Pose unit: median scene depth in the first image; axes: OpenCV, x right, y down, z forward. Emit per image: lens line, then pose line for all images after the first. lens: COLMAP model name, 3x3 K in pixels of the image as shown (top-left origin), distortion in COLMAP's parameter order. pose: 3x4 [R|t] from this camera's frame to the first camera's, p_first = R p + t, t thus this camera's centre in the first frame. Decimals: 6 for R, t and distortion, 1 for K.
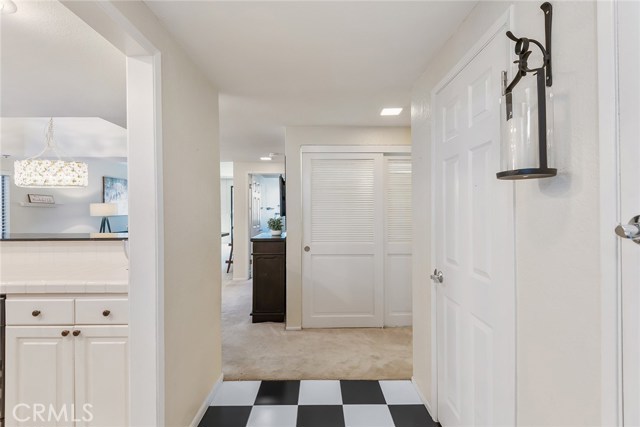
lens RADIAL K [[303.6, 0, 330.9], [0, 303.6, 212.3], [0, 0, 1]] dist [-0.000895, 0.000065]
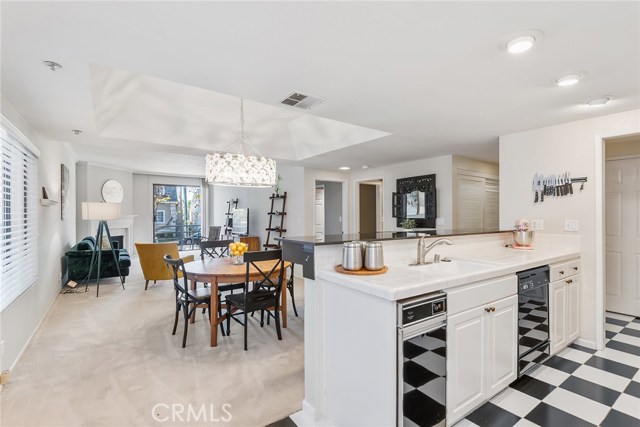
lens RADIAL K [[303.6, 0, 330.9], [0, 303.6, 212.3], [0, 0, 1]] dist [-0.000895, 0.000065]
pose [[0.826834, 0.007901, 0.562390, -0.701755], [-0.001580, 0.999930, -0.011726, 0.002238], [-0.562444, 0.008807, 0.826789, 0.068844]]
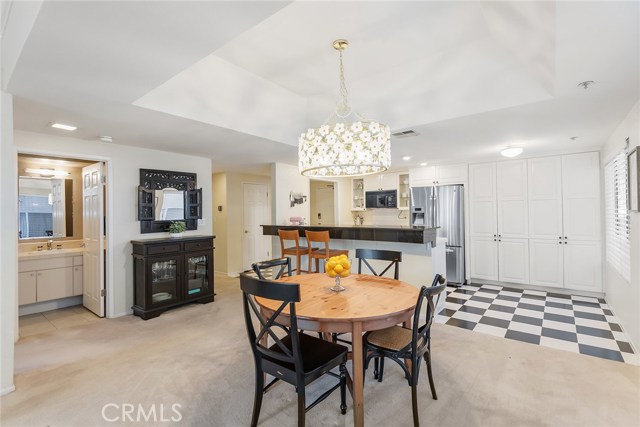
lens RADIAL K [[301.0, 0, 314.5], [0, 301.0, 214.1], [0, 0, 1]] dist [-0.003751, -0.001463]
pose [[-0.755245, 0.013664, 0.655300, -0.753746], [0.017432, 0.999848, -0.000757, 0.001298], [-0.655211, 0.010851, -0.755368, 0.870776]]
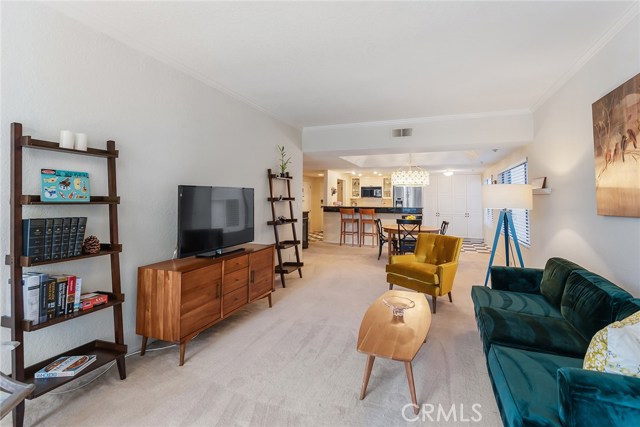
lens RADIAL K [[308.0, 0, 319.1], [0, 308.0, 185.3], [0, 0, 1]] dist [0.020604, -0.000766]
pose [[-0.919342, 0.017084, 0.393088, -0.666488], [-0.000312, 0.999025, -0.044147, -0.006652], [-0.393459, -0.040708, -0.918440, 1.628272]]
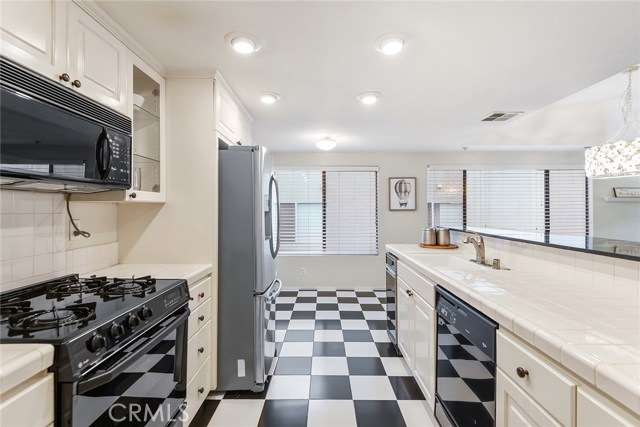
lens RADIAL K [[293.9, 0, 320.6], [0, 293.9, 208.1], [0, 0, 1]] dist [0.019382, -0.000823]
pose [[-0.030737, 0.000313, -0.999527, -0.082859], [-0.000824, 1.000000, 0.000339, -0.000123], [0.999527, 0.000834, -0.030737, 0.143150]]
